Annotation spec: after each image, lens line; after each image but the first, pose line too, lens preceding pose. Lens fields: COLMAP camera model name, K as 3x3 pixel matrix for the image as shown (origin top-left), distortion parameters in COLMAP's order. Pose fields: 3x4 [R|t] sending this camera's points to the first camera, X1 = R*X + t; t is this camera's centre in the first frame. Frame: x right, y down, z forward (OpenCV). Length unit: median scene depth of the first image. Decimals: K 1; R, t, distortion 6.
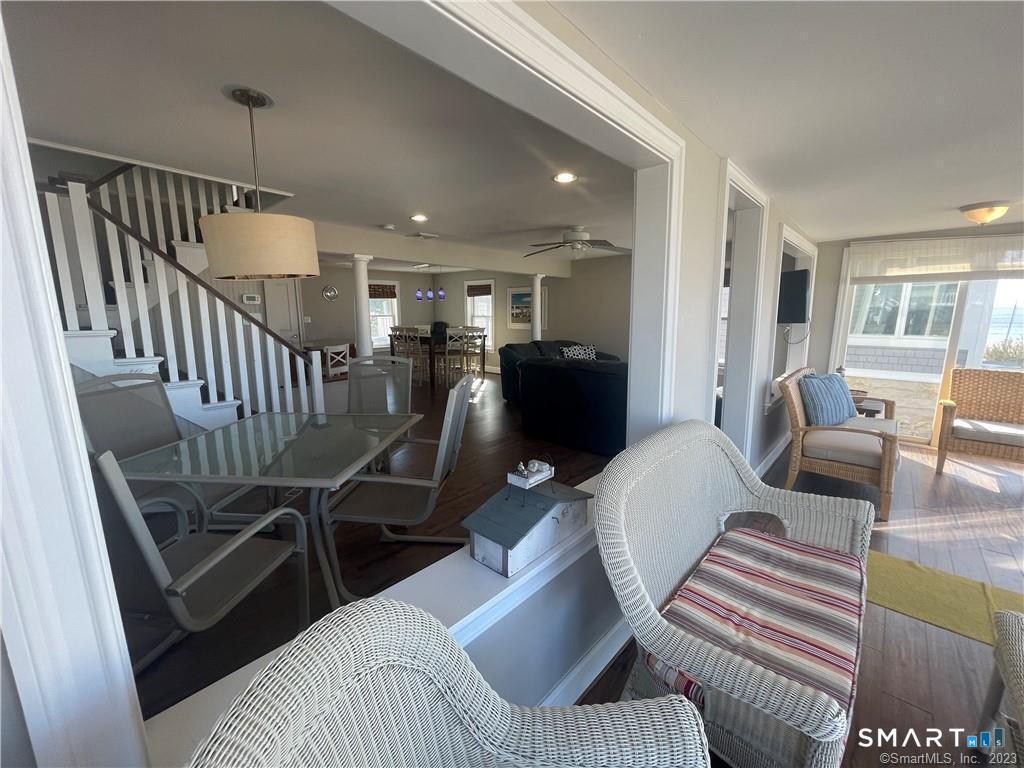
lens RADIAL K [[410.6, 0, 506.5], [0, 410.6, 384.3], [0, 0, 1]] dist [0.000598, -0.000066]
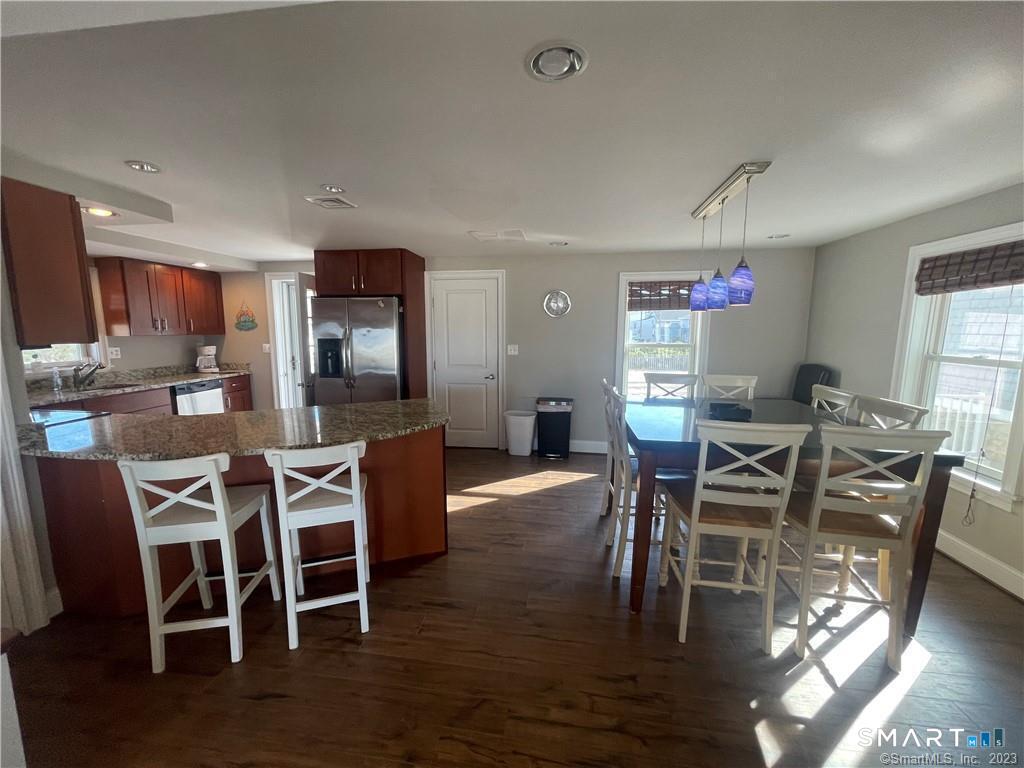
lens RADIAL K [[407.5, 0, 509.8], [0, 407.5, 387.8], [0, 0, 1]] dist [0.001542, 0.000084]
pose [[0.578793, 0.121640, -0.806351, -0.027882], [-0.147060, 0.988170, 0.043509, -0.226366], [0.802104, 0.093399, 0.589835, 1.165646]]
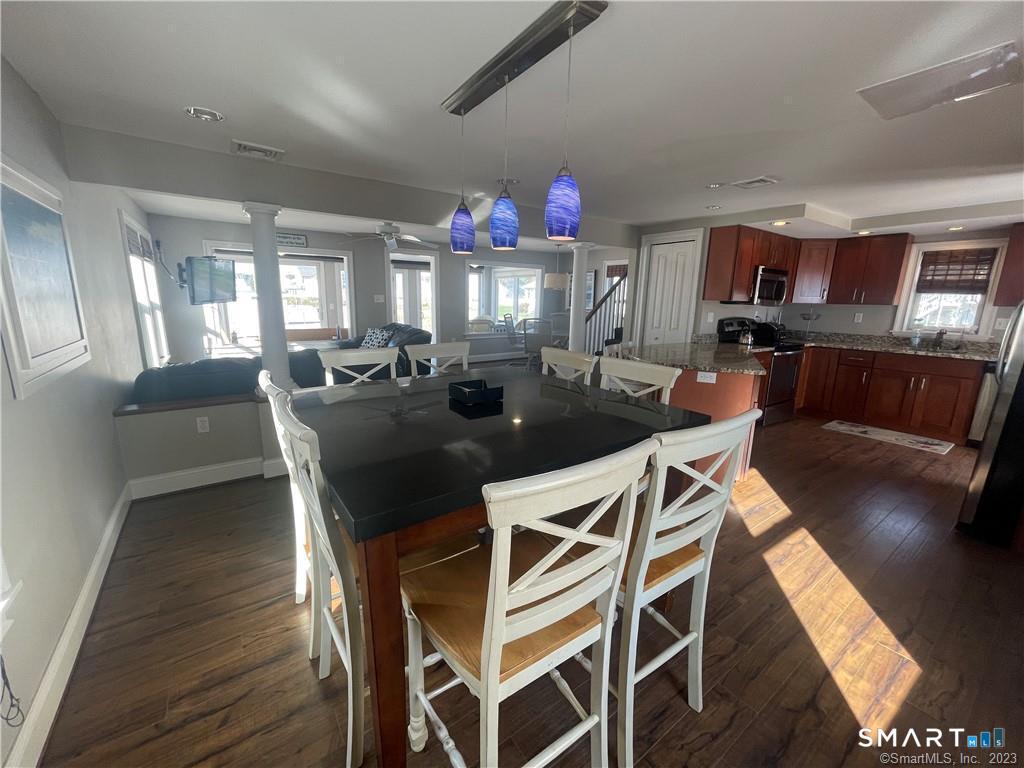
lens RADIAL K [[410.6, 0, 506.5], [0, 410.6, 384.3], [0, 0, 1]] dist [0.000598, -0.000066]
pose [[-0.977952, -0.058486, 0.200474, -0.398810], [0.021068, 0.927453, 0.373347, -0.367921], [-0.207766, 0.369339, -0.905772, 2.062927]]
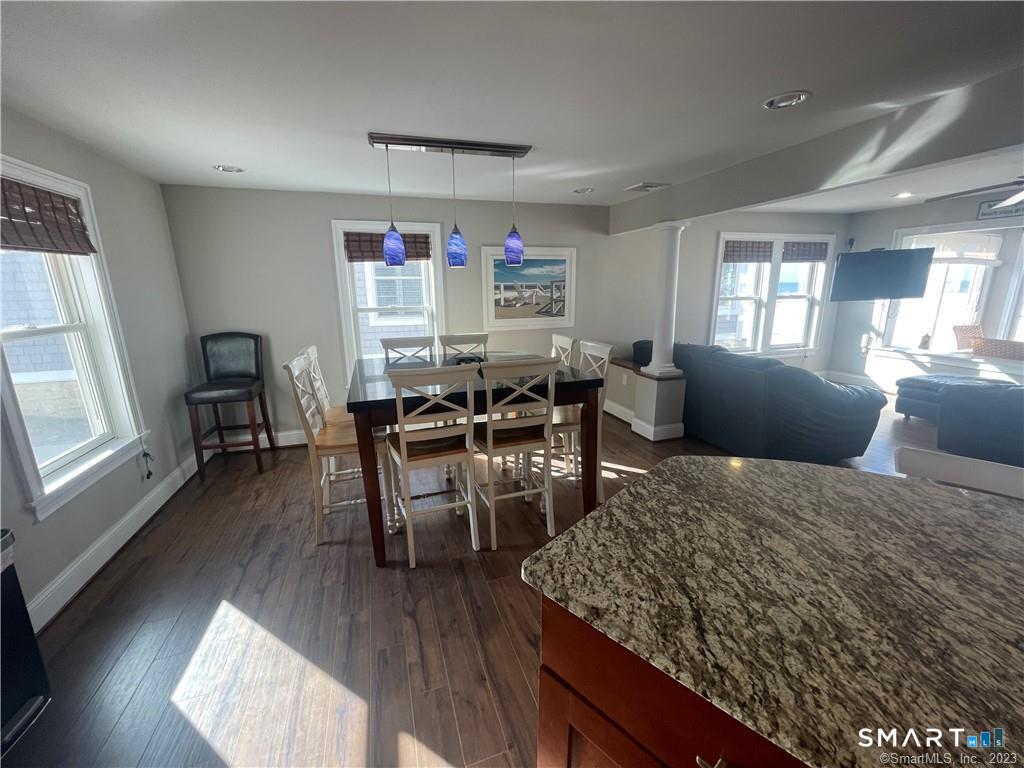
lens RADIAL K [[410.6, 0, 506.5], [0, 410.6, 384.3], [0, 0, 1]] dist [0.000598, -0.000066]
pose [[0.487391, -0.206517, 0.848411, -0.768745], [0.169407, 0.975532, 0.140139, -0.259038], [-0.856593, 0.075424, 0.510451, 1.371414]]
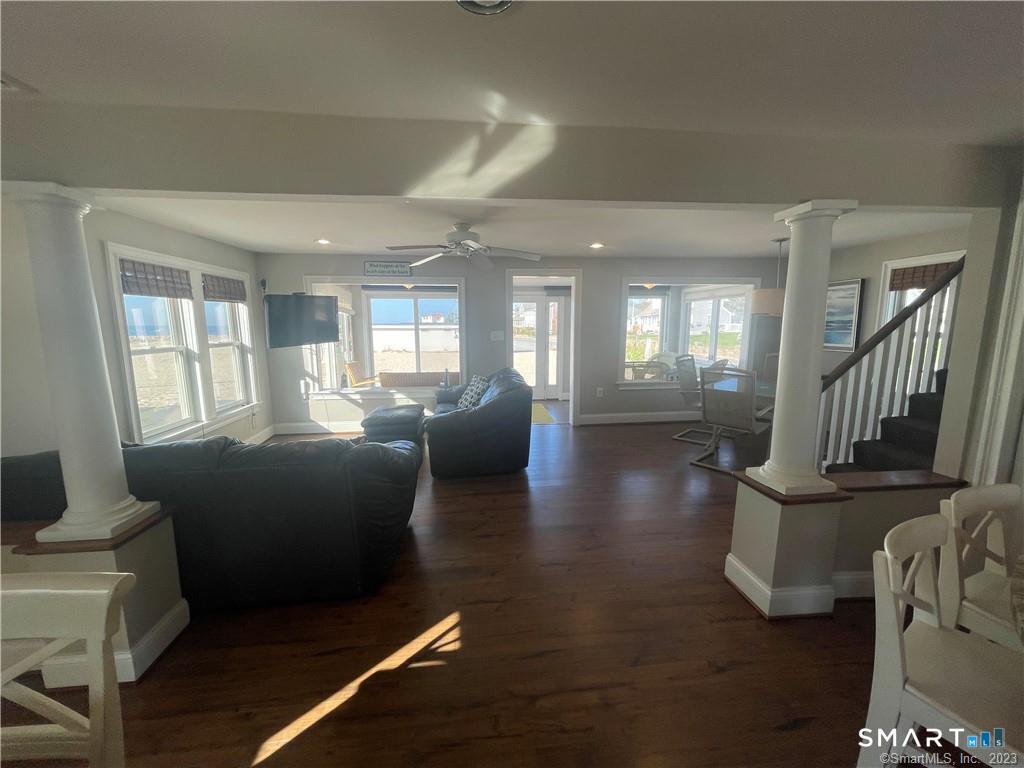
lens RADIAL K [[410.4, 0, 507.3], [0, 410.4, 384.6], [0, 0, 1]] dist [-0.002993, -0.000123]
pose [[-0.756563, -0.090217, 0.647668, -0.403155], [0.122951, 0.953148, 0.276392, -0.290129], [-0.642259, 0.288739, -0.710024, 1.520047]]
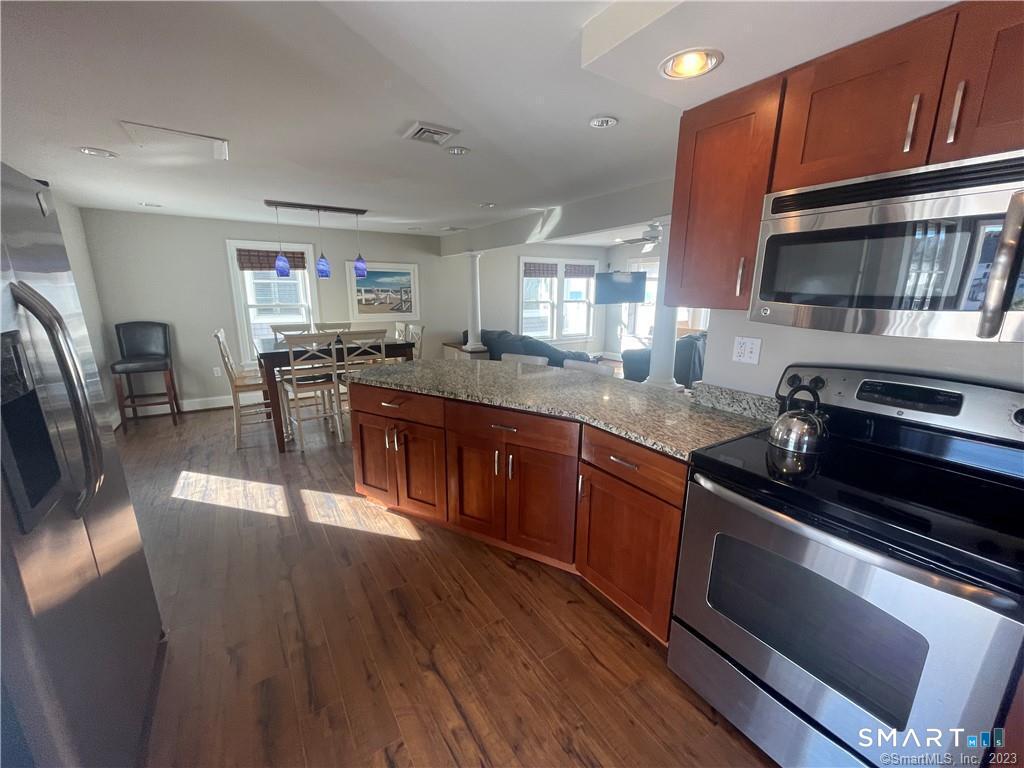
lens RADIAL K [[412.7, 0, 505.9], [0, 412.7, 383.5], [0, 0, 1]] dist [-0.003824, -0.000158]
pose [[0.243161, -0.208070, 0.947407, -1.110508], [0.169511, 0.970807, 0.169703, -0.207475], [-0.955059, 0.119331, 0.271333, 1.098569]]
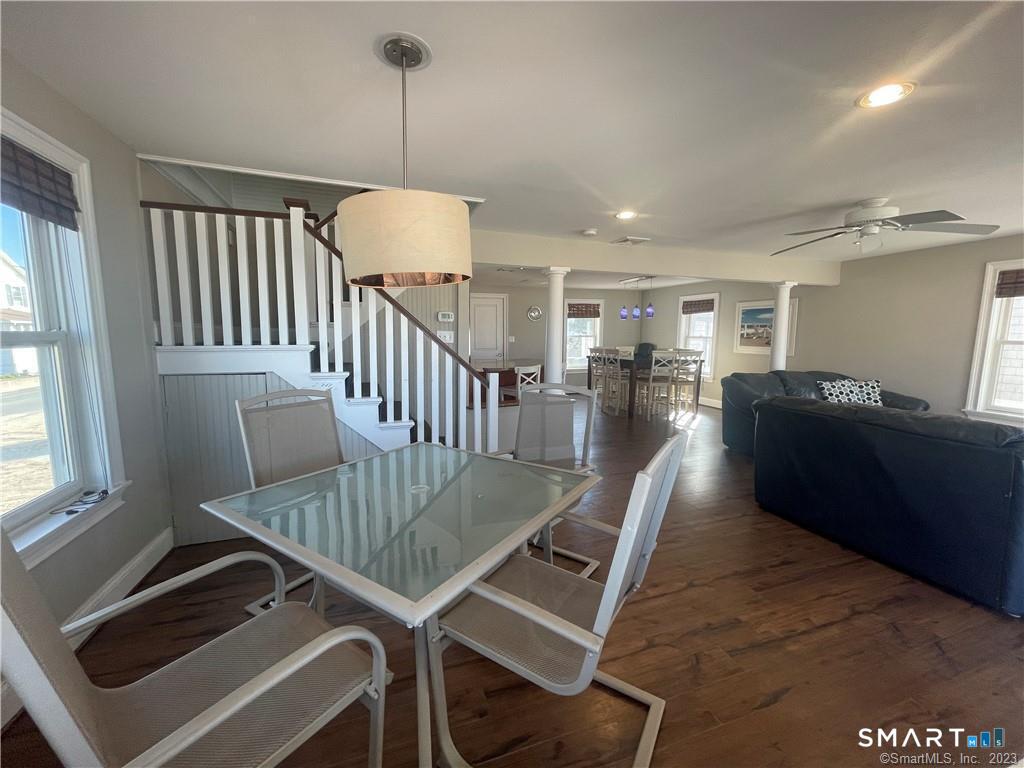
lens RADIAL K [[410.6, 0, 506.5], [0, 410.6, 384.3], [0, 0, 1]] dist [0.000598, -0.000066]
pose [[0.881934, 0.062975, -0.467147, -0.018085], [-0.086640, 0.995808, -0.029326, -0.024378], [0.463341, 0.066337, 0.883693, 0.172038]]
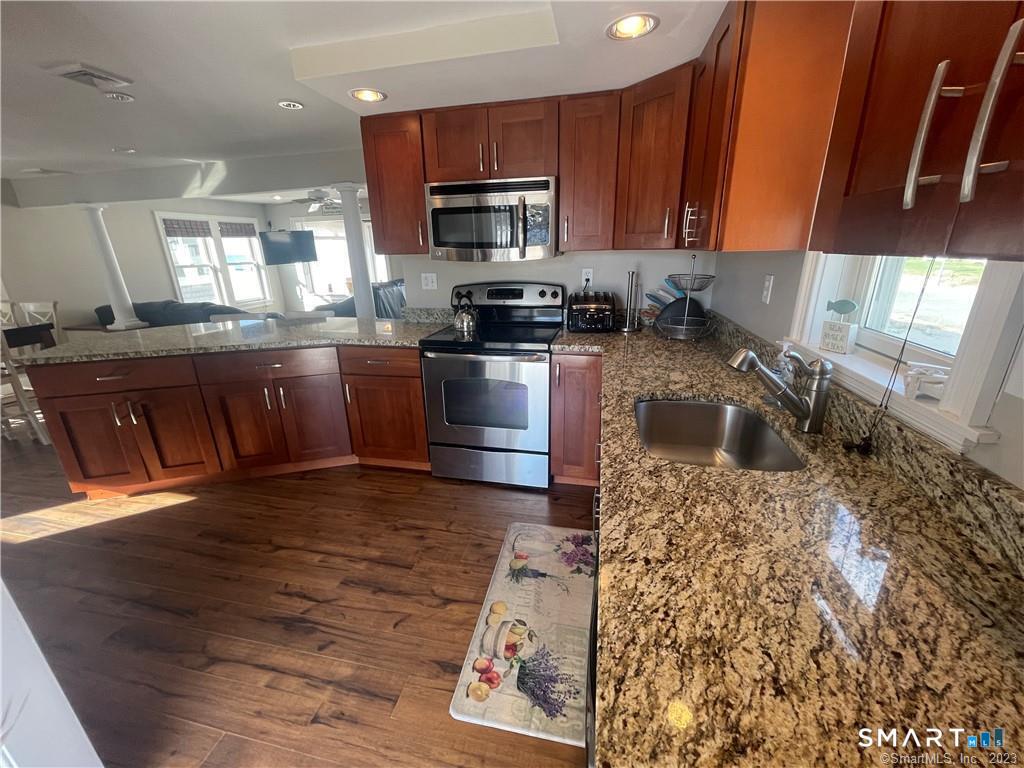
lens RADIAL K [[409.9, 0, 508.6], [0, 409.9, 383.9], [0, 0, 1]] dist [-0.001459, 0.000379]
pose [[-0.507181, -0.257145, 0.822583, -1.287208], [0.181306, 0.901257, 0.393527, -0.215560], [-0.842553, 0.348729, -0.410479, 1.190329]]
